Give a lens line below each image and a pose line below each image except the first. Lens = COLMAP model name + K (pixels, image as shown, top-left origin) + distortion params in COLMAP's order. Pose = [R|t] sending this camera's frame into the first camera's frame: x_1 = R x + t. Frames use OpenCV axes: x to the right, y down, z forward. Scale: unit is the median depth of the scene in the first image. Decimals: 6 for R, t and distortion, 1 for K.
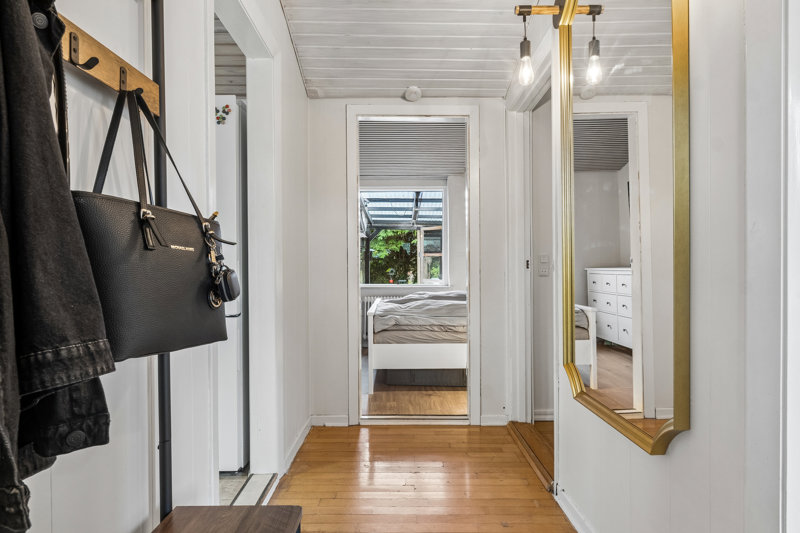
lens RADIAL K [[461.9, 0, 400.0], [0, 461.9, 268.6], [0, 0, 1]] dist [-0.000130, -0.000001]
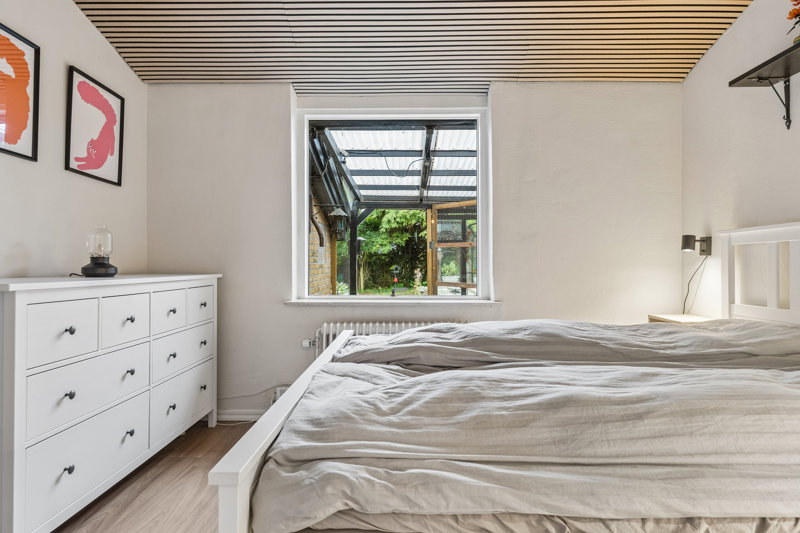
lens RADIAL K [[461.9, 0, 399.0], [0, 461.9, 263.8], [0, 0, 1]] dist [-0.000130, -0.000001]
pose [[0.999818, 0.000551, -0.019073, 0.004627], [-0.000619, 0.999993, -0.003570, -0.000325], [0.019071, 0.003581, 0.999812, 0.171570]]
